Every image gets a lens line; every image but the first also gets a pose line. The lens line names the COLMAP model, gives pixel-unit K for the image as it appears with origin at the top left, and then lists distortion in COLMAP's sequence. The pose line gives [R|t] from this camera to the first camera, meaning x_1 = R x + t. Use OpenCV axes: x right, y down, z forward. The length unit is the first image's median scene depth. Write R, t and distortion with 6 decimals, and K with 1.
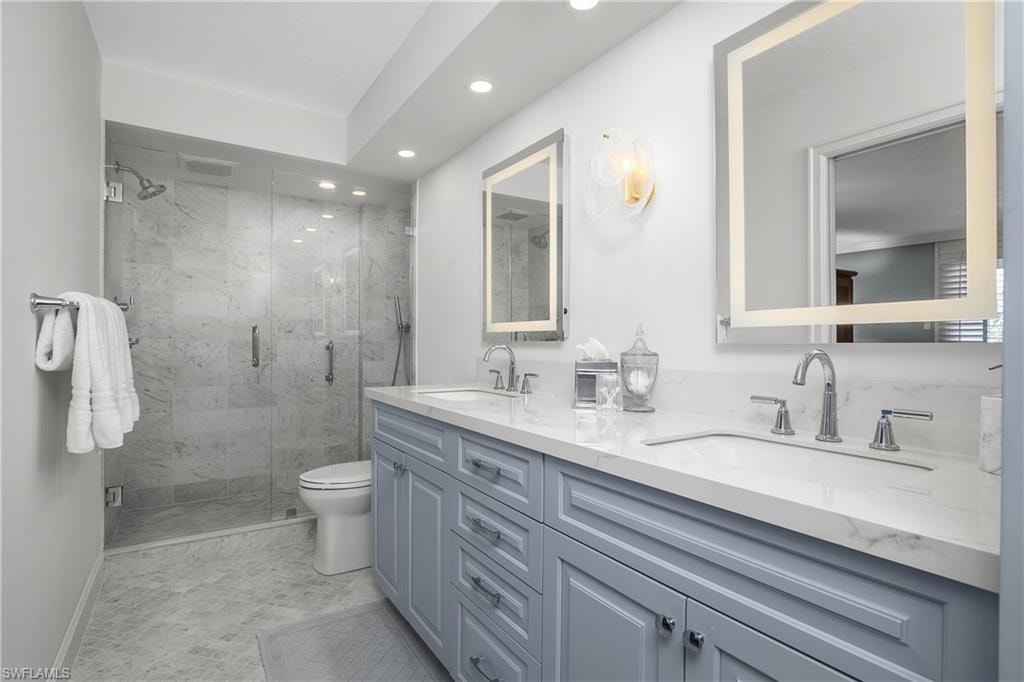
lens RADIAL K [[502.2, 0, 518.7], [0, 502.2, 341.0], [0, 0, 1]] dist [-0.022565, -0.000453]
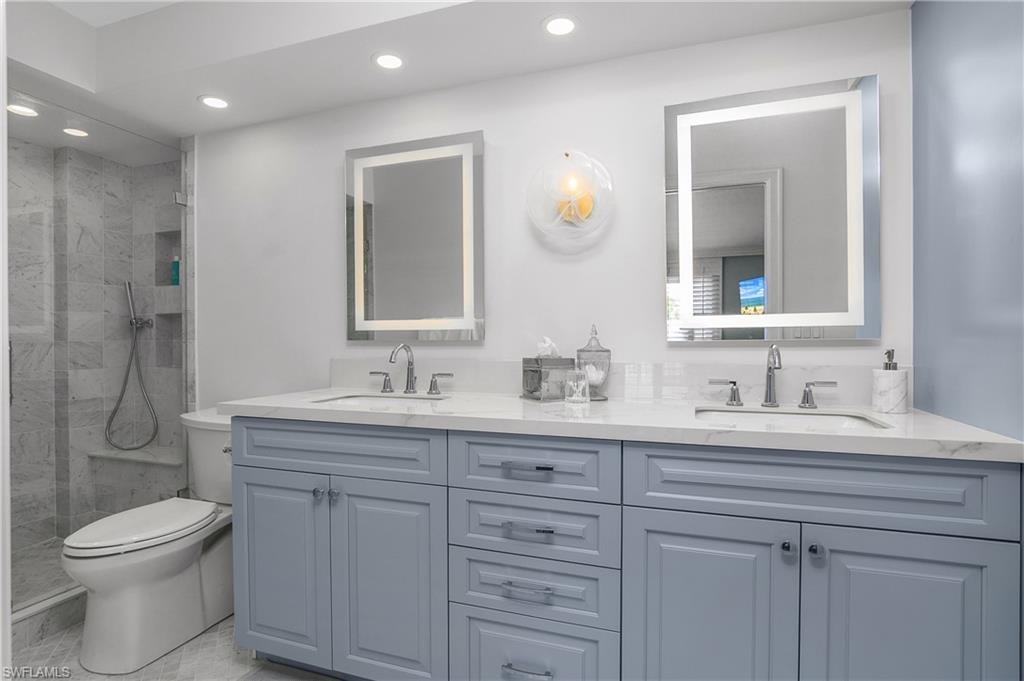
lens RADIAL K [[502.2, 0, 511.1], [0, 502.2, 339.6], [0, 0, 1]] dist [-0.022565, -0.000453]
pose [[0.803310, 0.001634, 0.595559, -0.456924], [0.002198, 0.999981, -0.005708, 0.005514], [-0.595558, 0.005894, 0.803291, 0.146050]]
